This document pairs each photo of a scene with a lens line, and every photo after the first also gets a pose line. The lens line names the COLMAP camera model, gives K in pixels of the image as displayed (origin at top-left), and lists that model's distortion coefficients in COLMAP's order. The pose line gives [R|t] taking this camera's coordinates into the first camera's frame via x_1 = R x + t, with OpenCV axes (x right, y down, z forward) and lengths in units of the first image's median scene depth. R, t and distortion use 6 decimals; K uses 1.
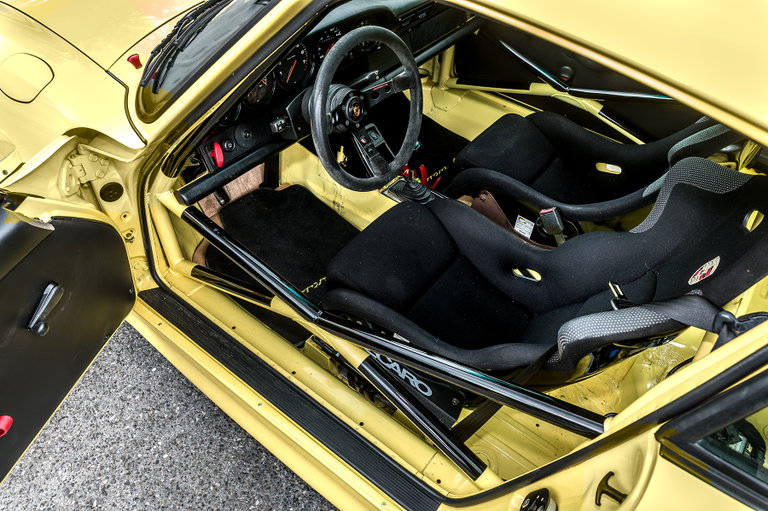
lens RADIAL K [[561.7, 0, 384.0], [0, 561.7, 255.5], [0, 0, 1]] dist [-0.013850, 0.000328]
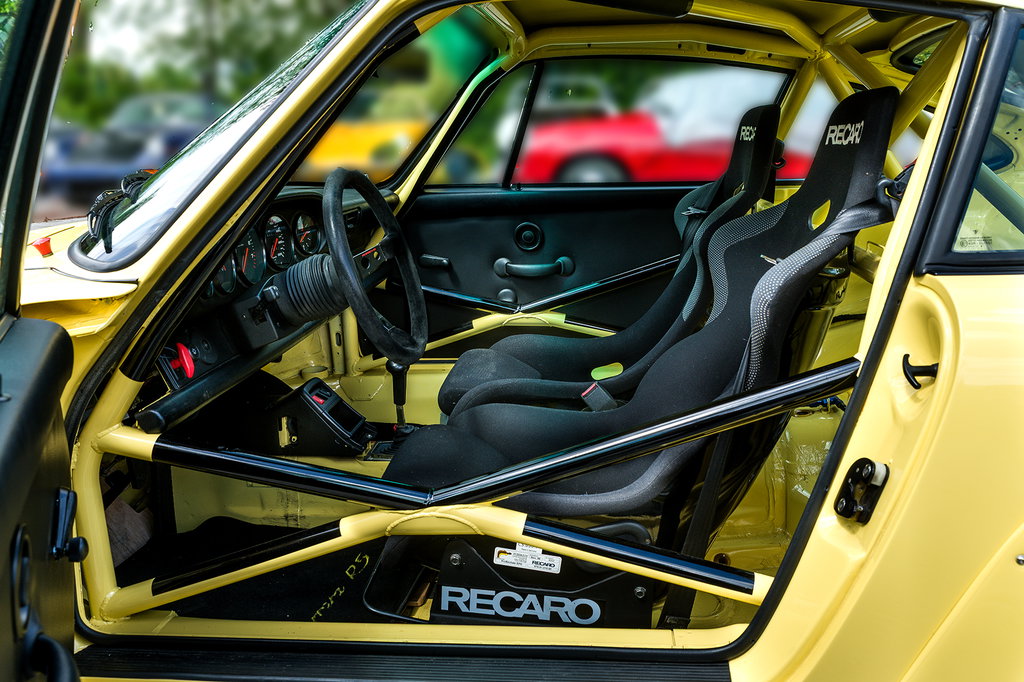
lens RADIAL K [[878.3, 0, 512.0], [0, 878.3, 341.0], [0, 0, 1]] dist [0.005365, 0.004822]
pose [[0.849618, -0.208311, 0.484516, -0.426055], [0.433754, 0.798594, -0.417260, 0.370930], [-0.300012, 0.564672, 0.768855, 0.062818]]
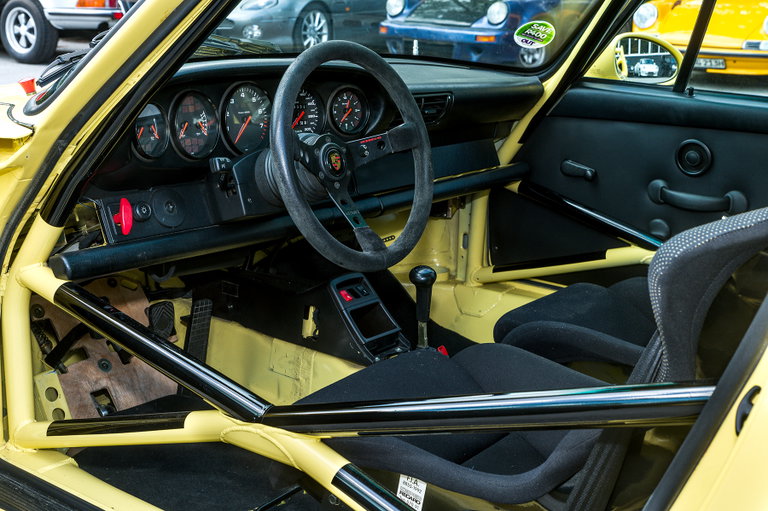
lens RADIAL K [[1040.0, 0, 384.0], [0, 1040.0, 255.5], [0, 0, 1]] dist [0.009277, 0.097129]
pose [[0.999908, -0.013109, 0.003391, 0.003899], [0.012917, 0.848329, -0.529312, 0.468506], [0.004062, 0.529307, 0.848421, -0.014035]]
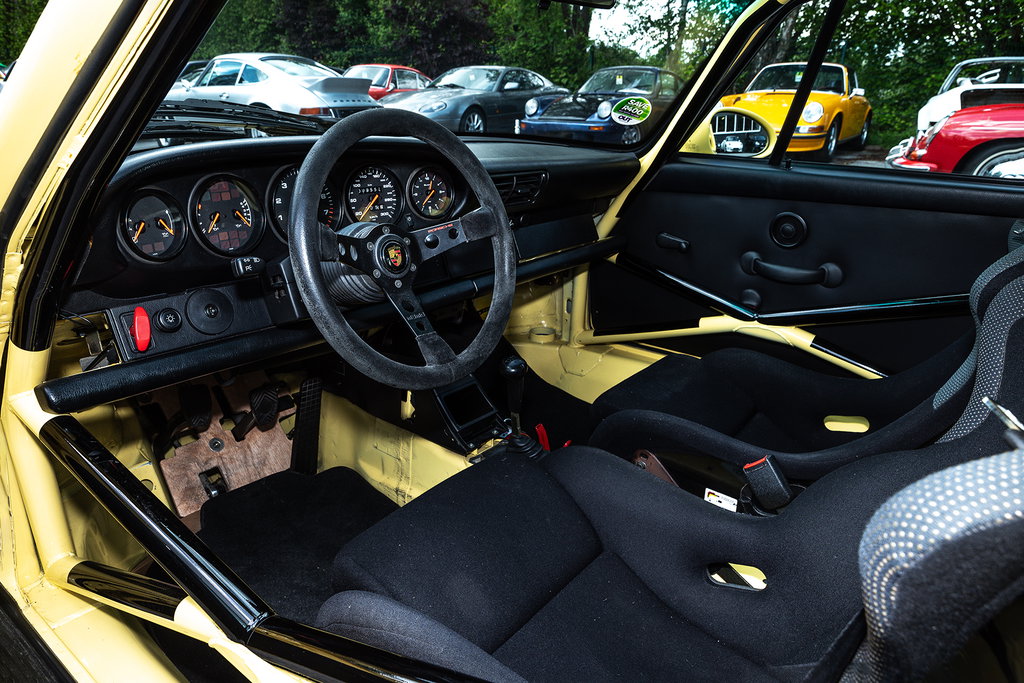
lens RADIAL K [[680.4, 0, 512.0], [0, 680.4, 341.5], [0, 0, 1]] dist [0.000858, 0.001933]
pose [[0.999172, -0.026699, -0.030699, 0.083797], [0.009949, 0.891988, -0.451949, 0.128595], [0.039449, 0.451269, 0.891515, 0.381867]]
